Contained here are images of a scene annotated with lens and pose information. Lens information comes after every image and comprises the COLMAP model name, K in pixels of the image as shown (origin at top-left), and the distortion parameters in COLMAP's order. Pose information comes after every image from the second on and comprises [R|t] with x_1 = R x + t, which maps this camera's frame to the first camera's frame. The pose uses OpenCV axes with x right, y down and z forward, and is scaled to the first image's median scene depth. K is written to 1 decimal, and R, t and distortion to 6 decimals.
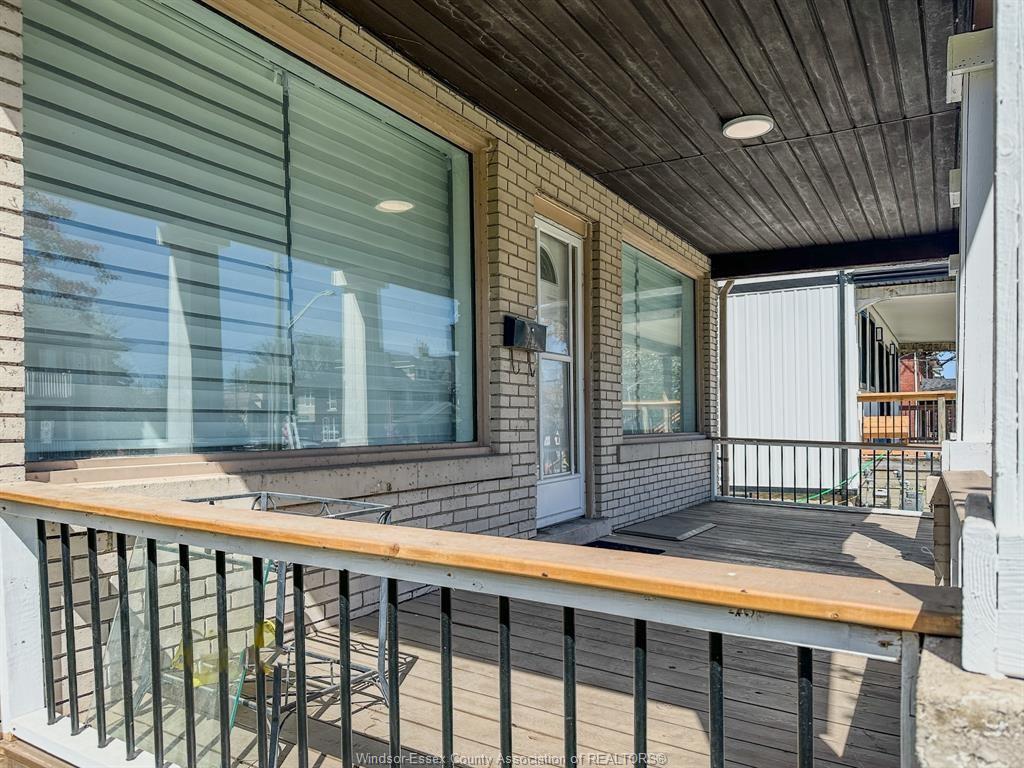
lens RADIAL K [[750.1, 0, 475.1], [0, 750.1, 379.0], [0, 0, 1]] dist [0.098896, -0.159792]
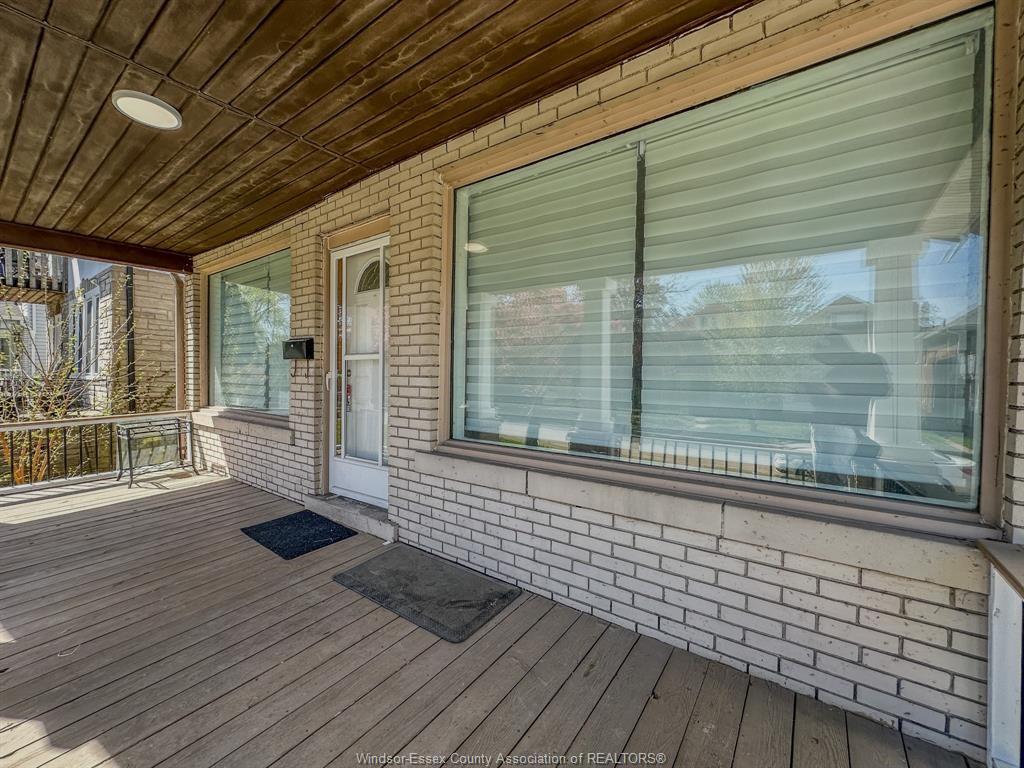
lens RADIAL K [[412.5, 0, 517.6], [0, 412.5, 379.3], [0, 0, 1]] dist [-0.000781, -0.000243]
pose [[-0.061776, 0.013801, -0.997995, 1.013571], [0.046684, 0.998850, 0.010924, 0.005197], [0.996998, -0.045915, -0.062349, 1.784742]]
